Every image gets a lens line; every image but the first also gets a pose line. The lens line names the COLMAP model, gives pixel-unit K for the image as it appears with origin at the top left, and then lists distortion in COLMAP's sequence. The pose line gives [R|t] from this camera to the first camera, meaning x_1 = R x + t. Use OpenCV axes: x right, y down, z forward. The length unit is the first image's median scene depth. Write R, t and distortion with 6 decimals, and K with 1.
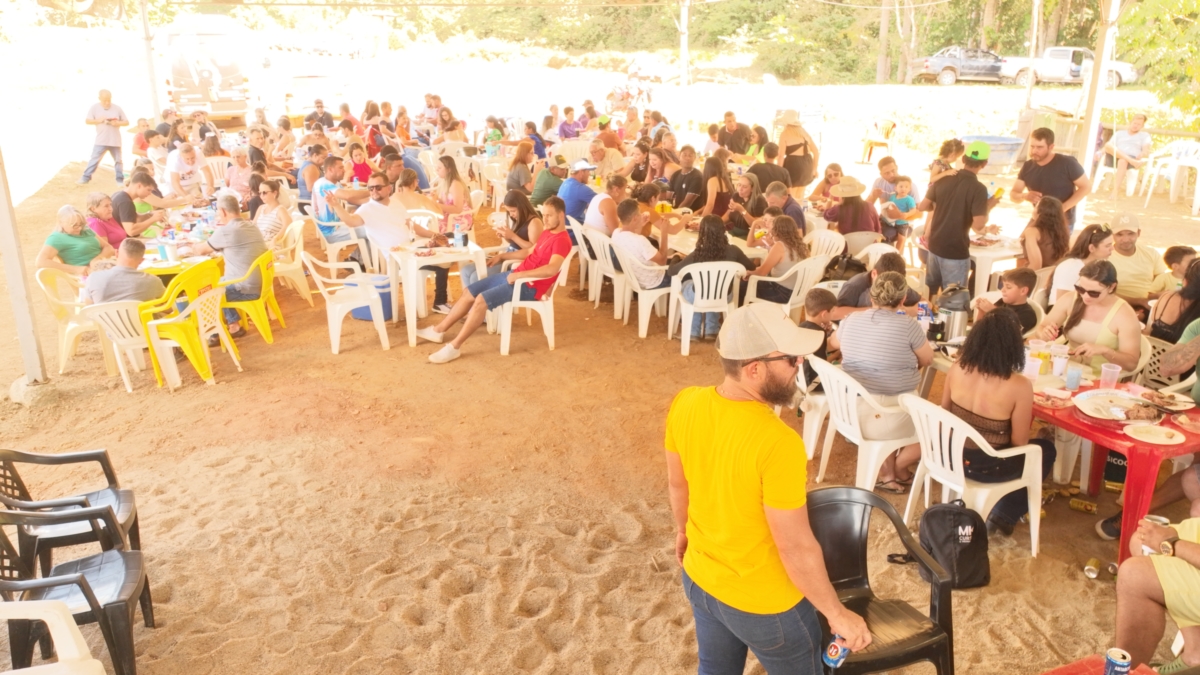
lens RADIAL K [[846.2, 0, 599.4], [0, 846.2, 338.0], [0, 0, 1]] dist [-0.002973, 0.016313]
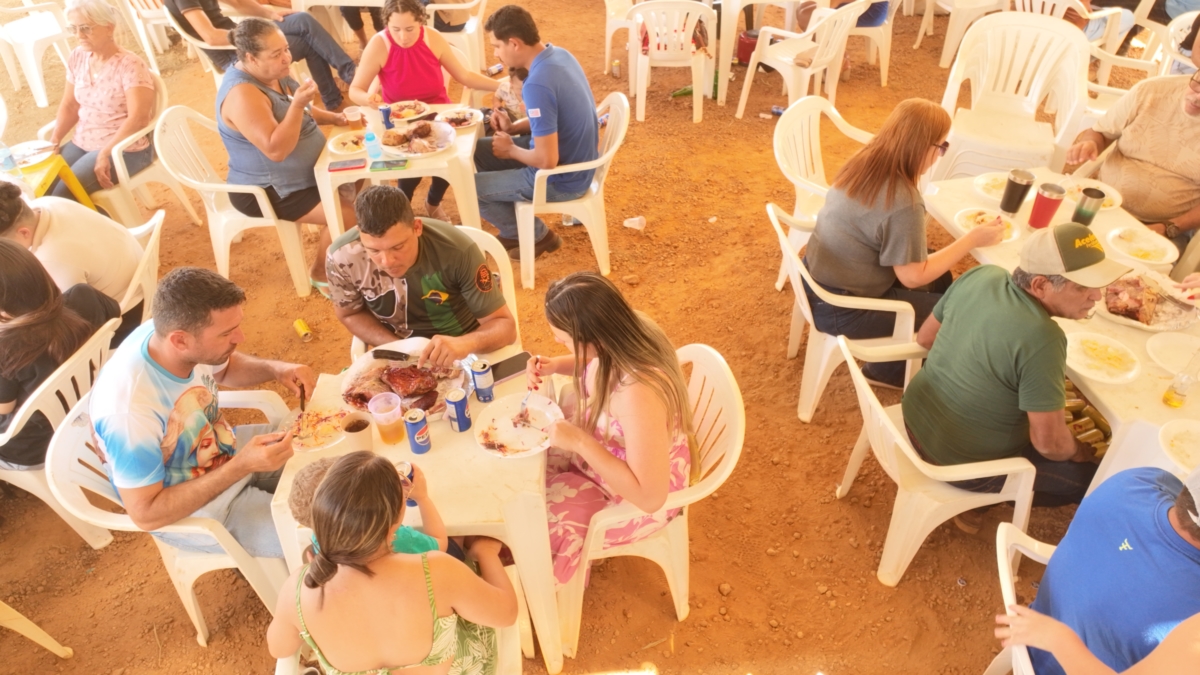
lens RADIAL K [[846.2, 0, 597.4], [0, 846.2, 334.4], [0, 0, 1]] dist [-0.002973, 0.016313]
pose [[0.969250, 0.157160, -0.189353, -0.156447], [-0.082182, 0.932041, 0.352911, -0.318340], [0.231949, -0.326498, 0.916296, 0.891730]]
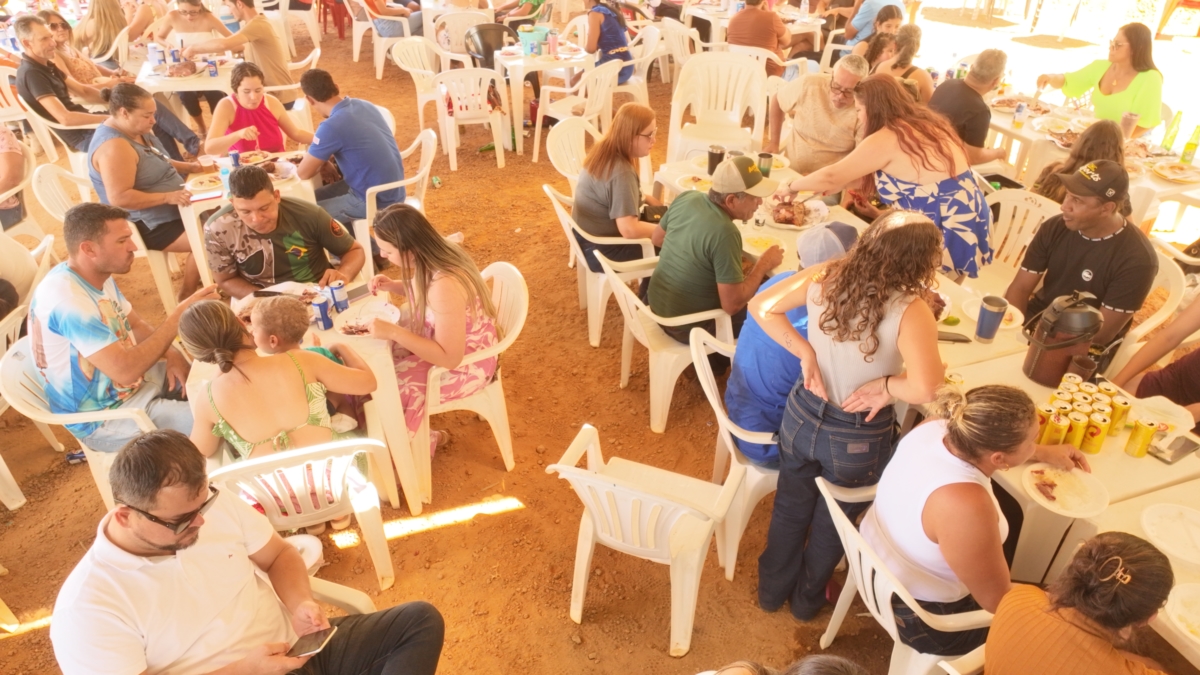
lens RADIAL K [[846.2, 0, 600.8], [0, 846.2, 336.5], [0, 0, 1]] dist [-0.002973, 0.016313]
pose [[0.999423, 0.019662, -0.027696, -0.110504], [-0.013007, 0.974810, 0.222657, -0.267519], [0.031376, -0.222168, 0.974503, 0.749651]]
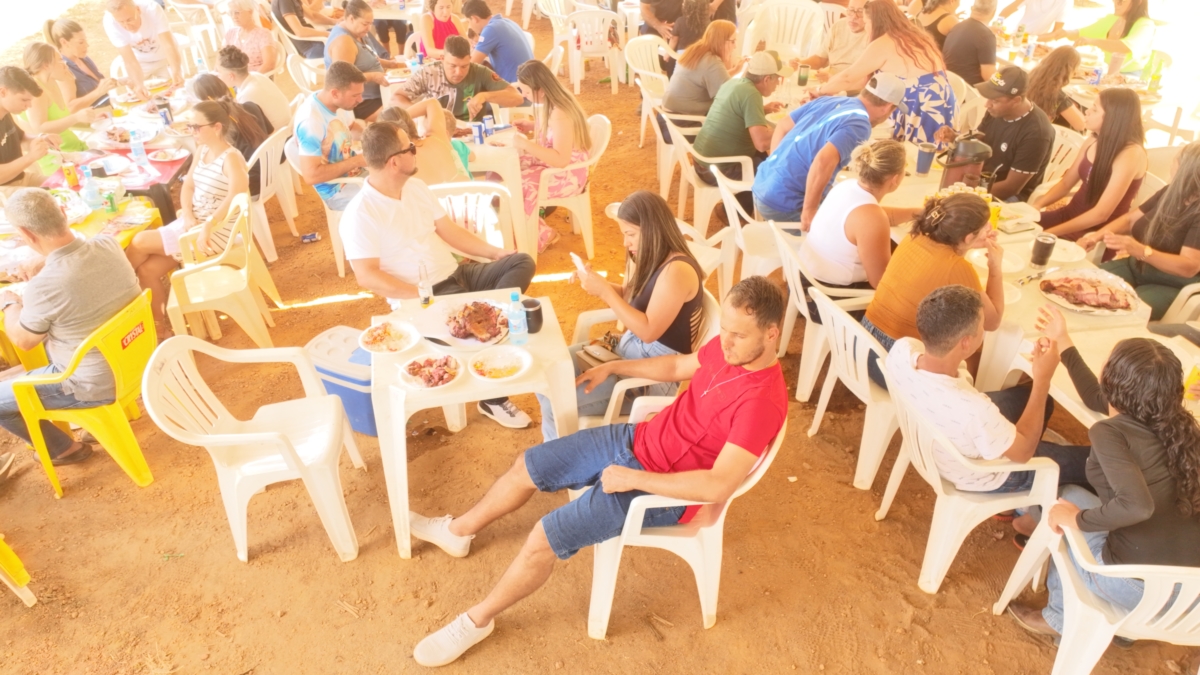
lens RADIAL K [[846.2, 0, 597.6], [0, 846.2, 338.5], [0, 0, 1]] dist [-0.002973, 0.016313]
pose [[0.979805, 0.107679, -0.168486, -0.047932], [-0.066965, 0.970665, 0.230923, -0.189682], [0.188409, -0.214977, 0.958273, 0.532489]]
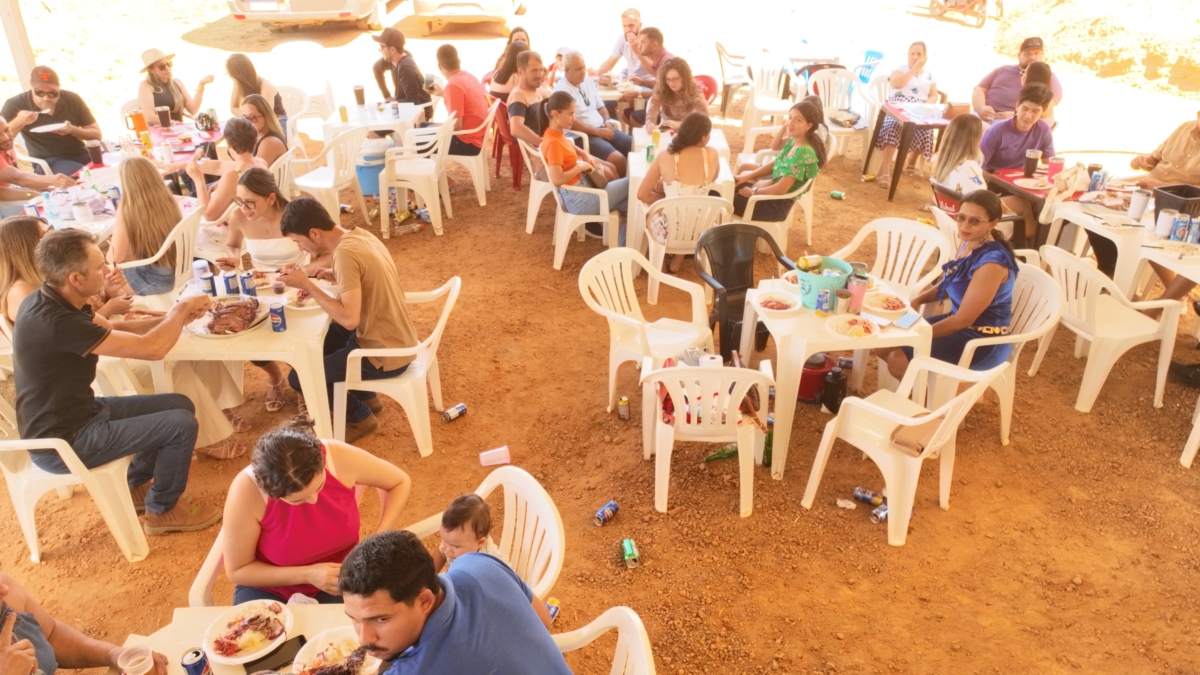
lens RADIAL K [[846.2, 0, 600.7], [0, 846.2, 342.7], [0, 0, 1]] dist [-0.002973, 0.016313]
pose [[0.969527, 0.117309, -0.215073, -0.224073], [-0.082012, 0.982662, 0.166279, -0.406922], [0.230850, -0.143573, 0.962338, 1.148566]]
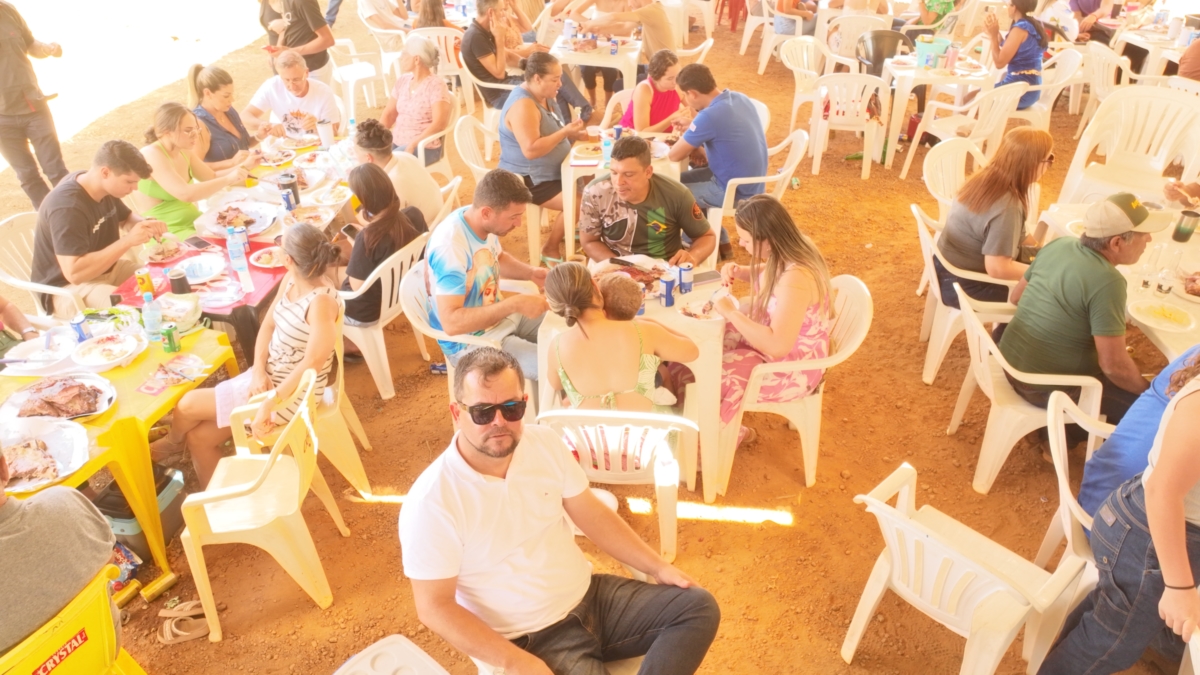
lens RADIAL K [[846.2, 0, 601.6], [0, 846.2, 337.3], [0, 0, 1]] dist [-0.002973, 0.016313]
pose [[0.894613, 0.239590, -0.377180, -0.119307], [-0.148530, 0.955549, 0.254686, -0.266790], [0.421434, -0.171823, 0.890433, 0.748554]]
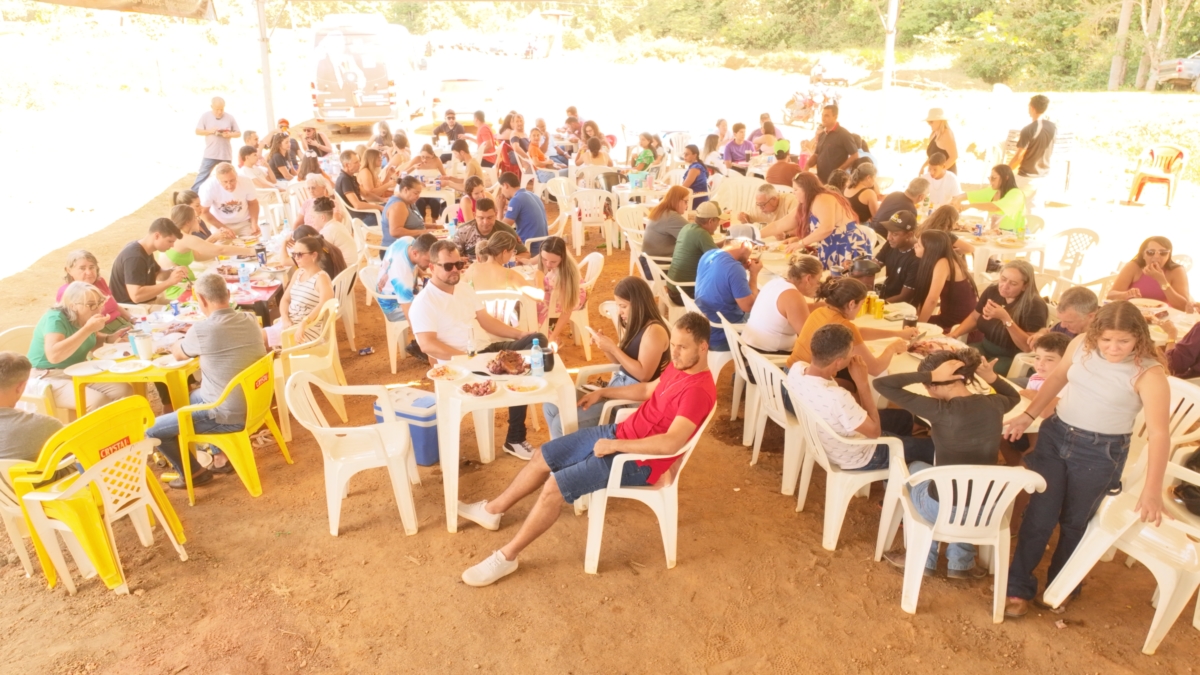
lens RADIAL K [[846.2, 0, 598.6], [0, 846.2, 337.2], [0, 0, 1]] dist [-0.002973, 0.016313]
pose [[0.979966, 0.065663, -0.188031, -0.004642], [-0.065658, 0.997823, 0.006263, -0.127431], [0.188033, 0.006208, 0.982143, 0.352071]]
